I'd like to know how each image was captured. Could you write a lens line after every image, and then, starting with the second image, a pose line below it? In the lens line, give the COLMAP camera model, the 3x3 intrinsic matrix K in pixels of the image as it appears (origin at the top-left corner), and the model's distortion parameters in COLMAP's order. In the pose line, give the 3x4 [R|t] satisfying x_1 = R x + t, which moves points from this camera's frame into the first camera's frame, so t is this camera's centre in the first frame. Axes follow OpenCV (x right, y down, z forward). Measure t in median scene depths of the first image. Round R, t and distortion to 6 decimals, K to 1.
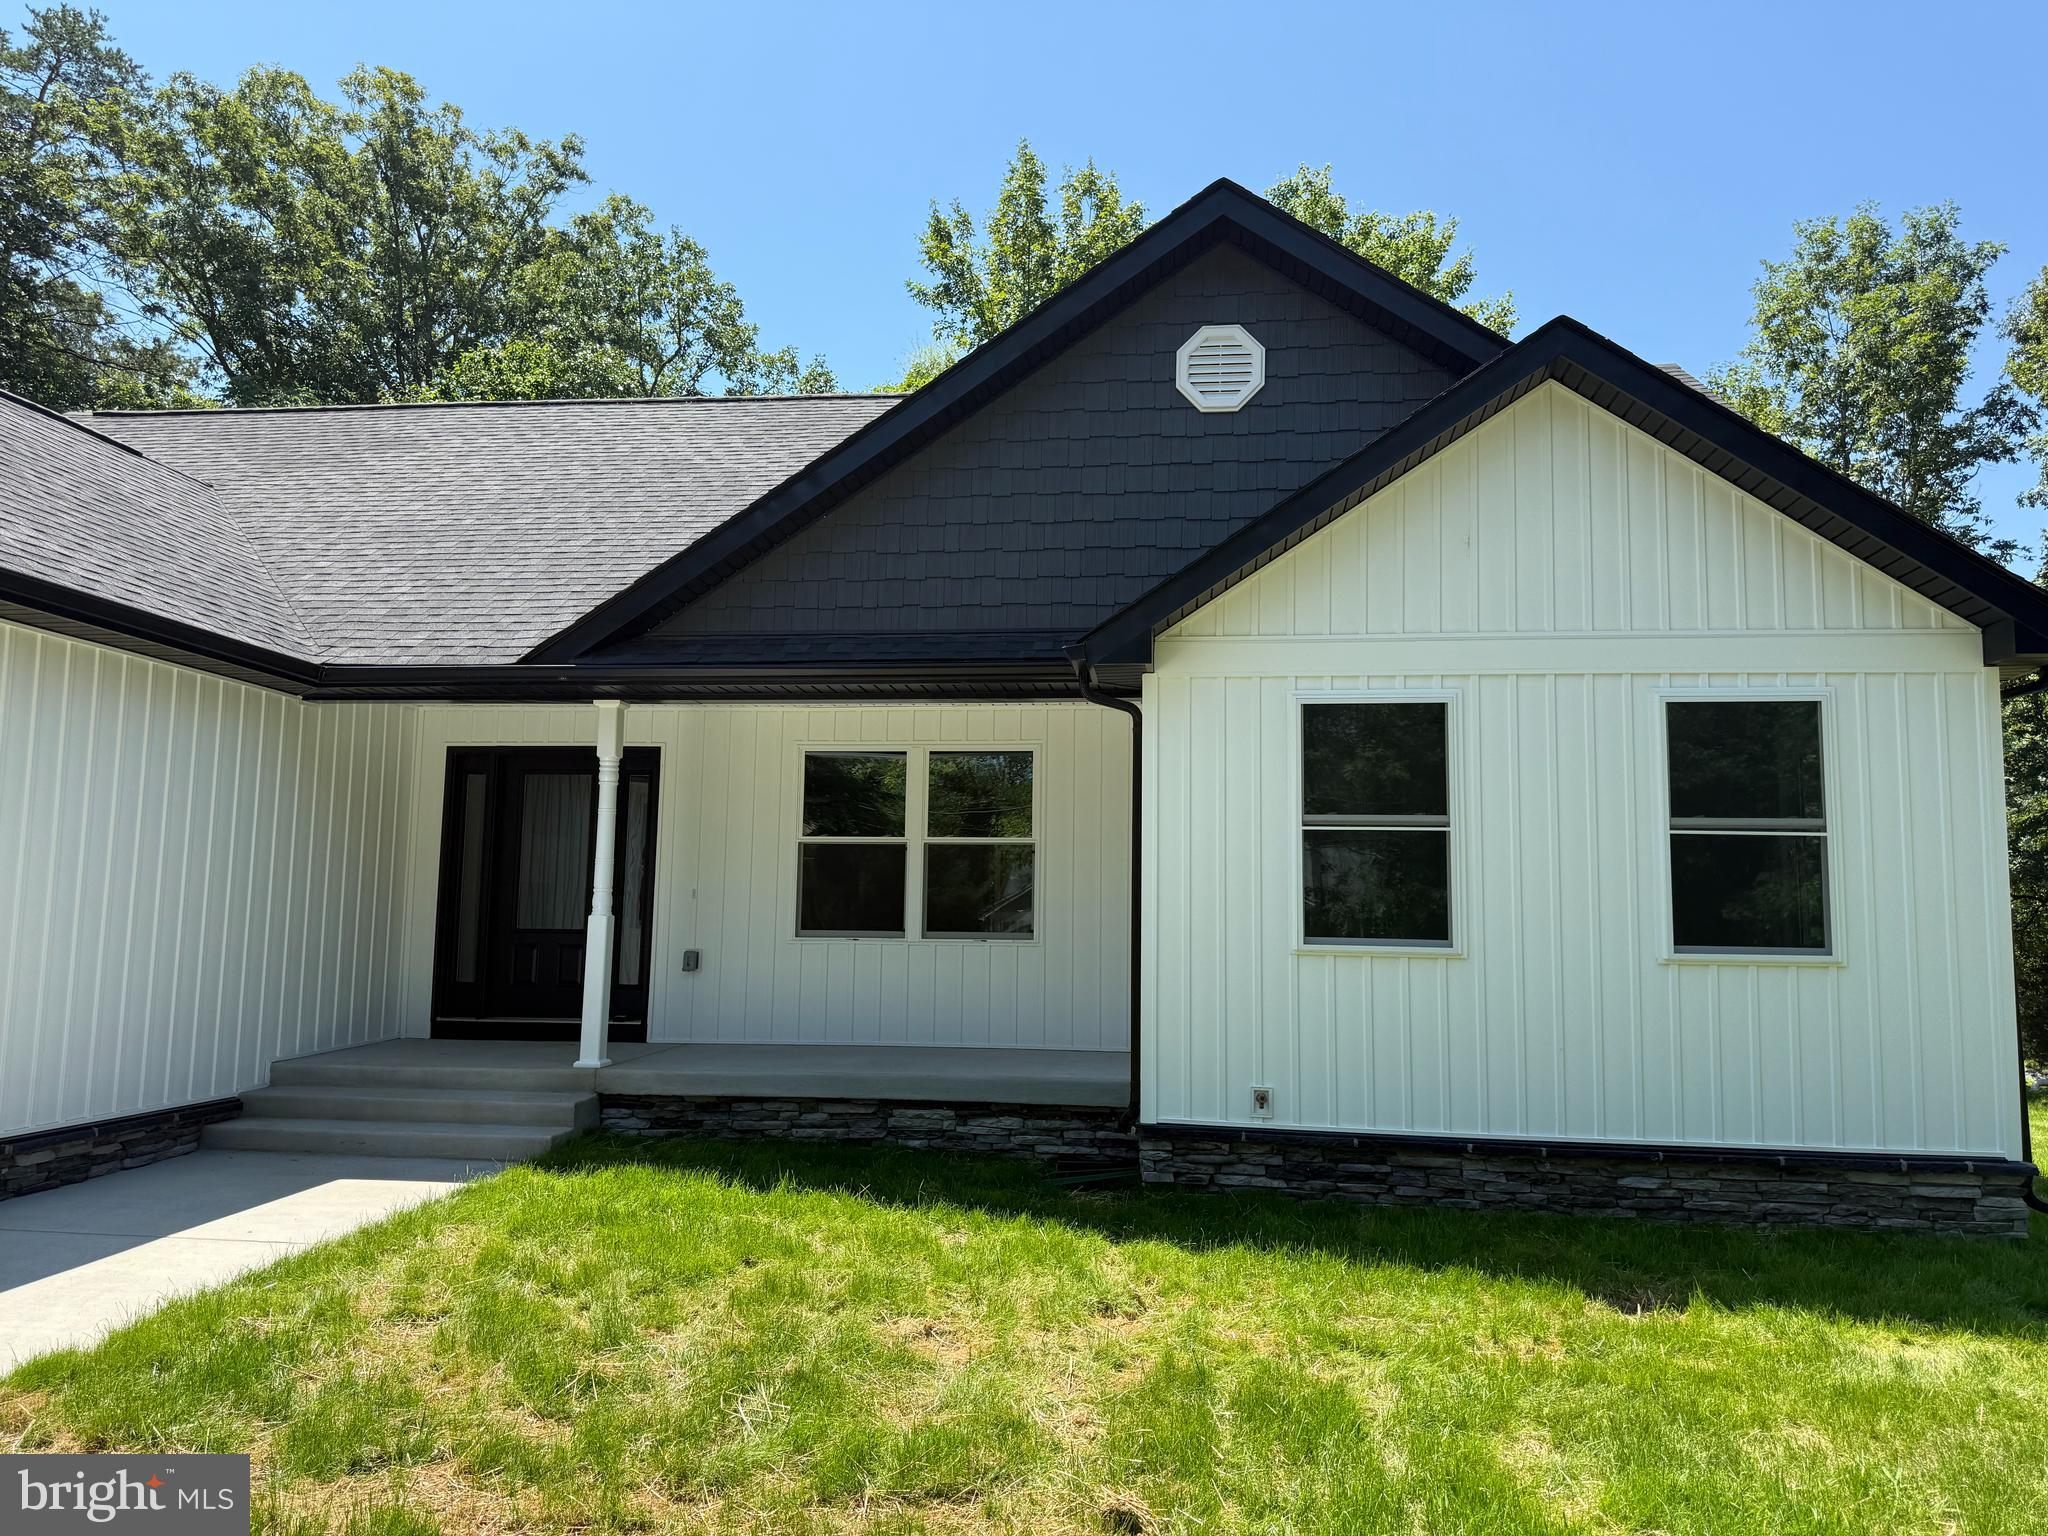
lens RADIAL K [[1416.4, 0, 1024.0], [0, 1416.4, 768.0], [0, 0, 1]] dist [0.174245, -0.319616]
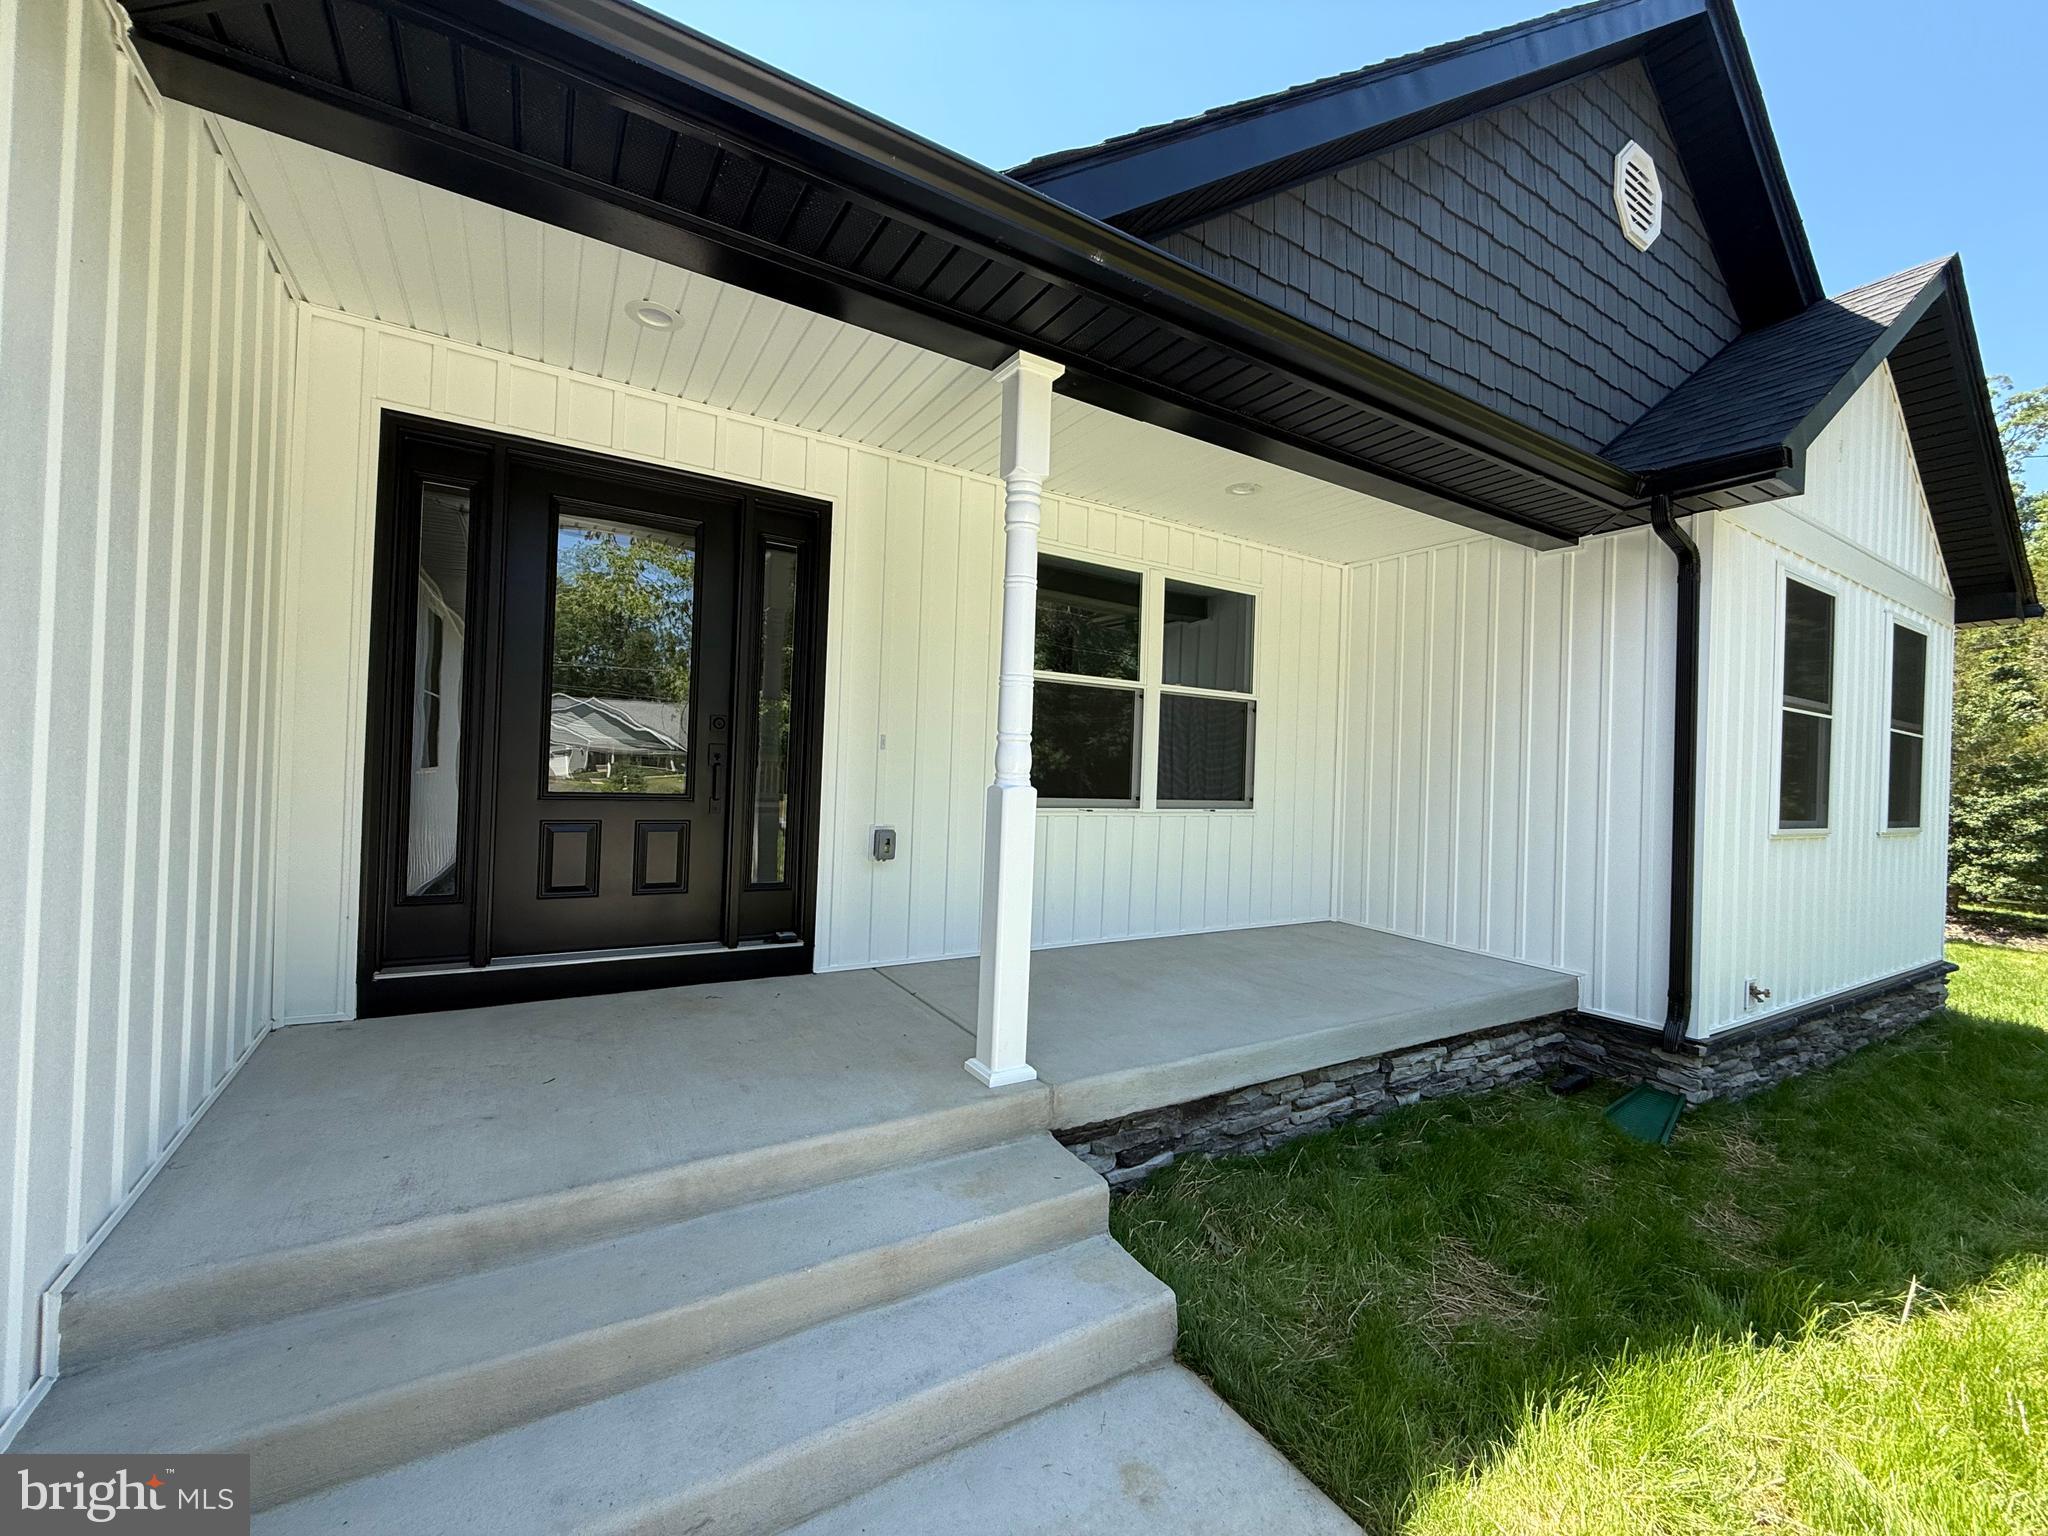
lens RADIAL K [[810.9, 0, 1017.8], [0, 810.9, 766.6], [0, 0, 1]] dist [0.000034, -0.000265]
pose [[0.785403, 0.017168, 0.618747, -0.491731], [-0.092749, 0.991594, 0.090218, 0.072019], [-0.611997, -0.128245, 0.780393, 0.806532]]
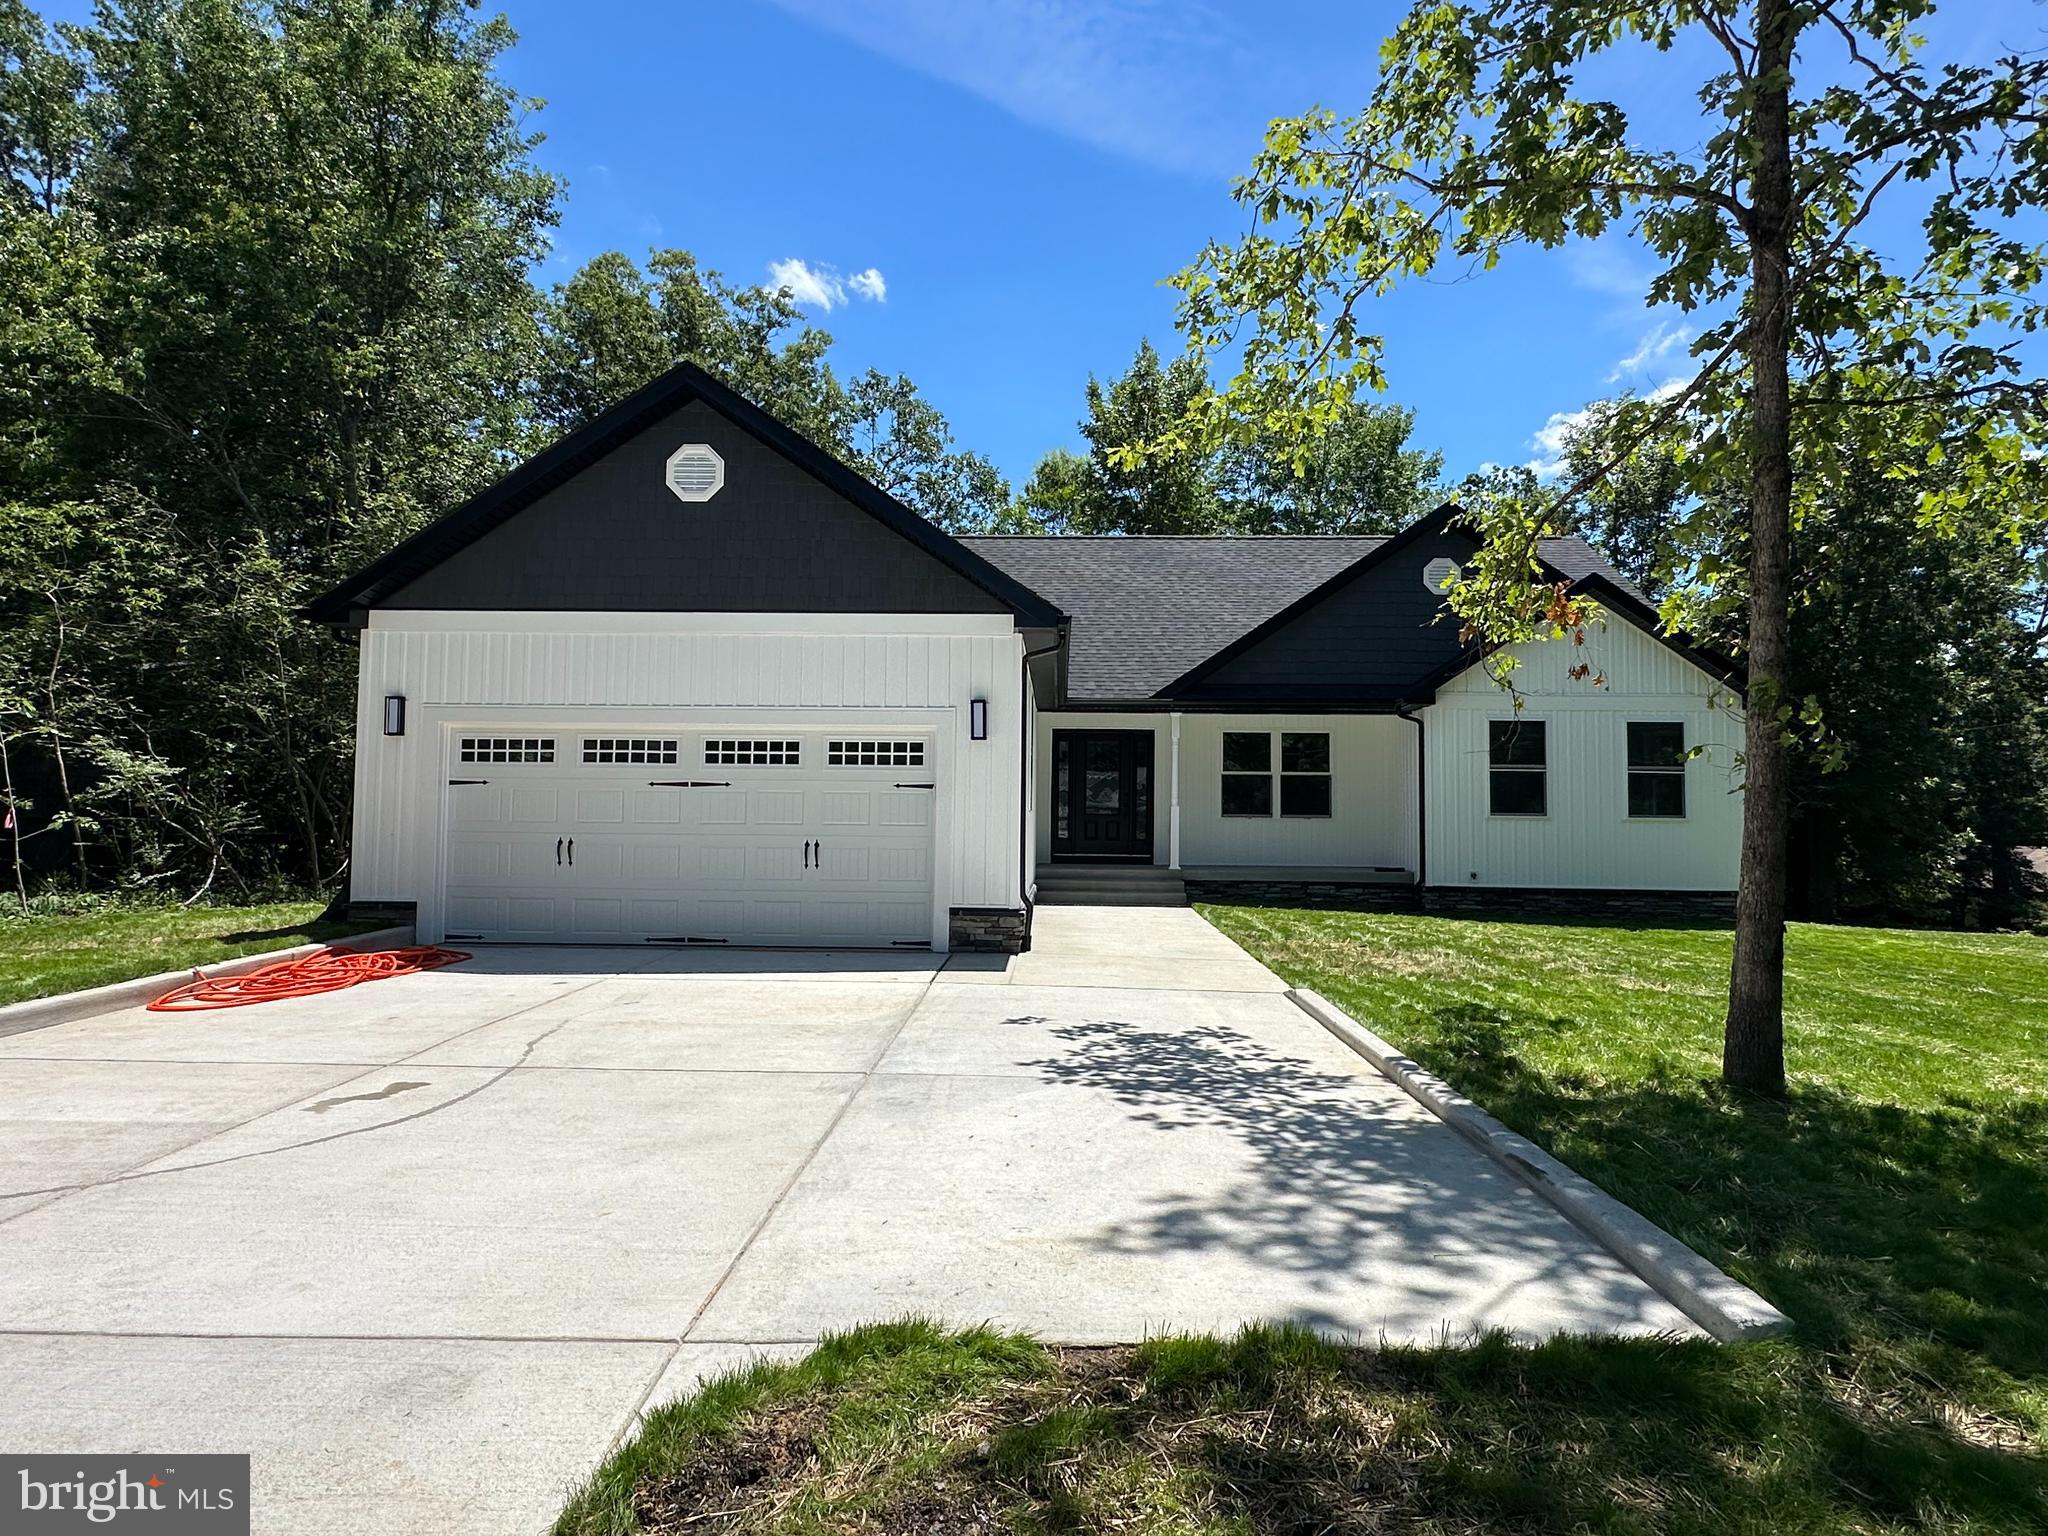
lens RADIAL K [[1126.8, 0, 1031.2], [0, 1126.8, 756.9], [0, 0, 1]] dist [-0.000623, 0.000055]
pose [[0.996528, 0.001285, 0.083250, -0.707086], [-0.005252, 0.998860, 0.047452, -0.064782], [-0.083094, -0.047724, 0.995398, -0.829300]]
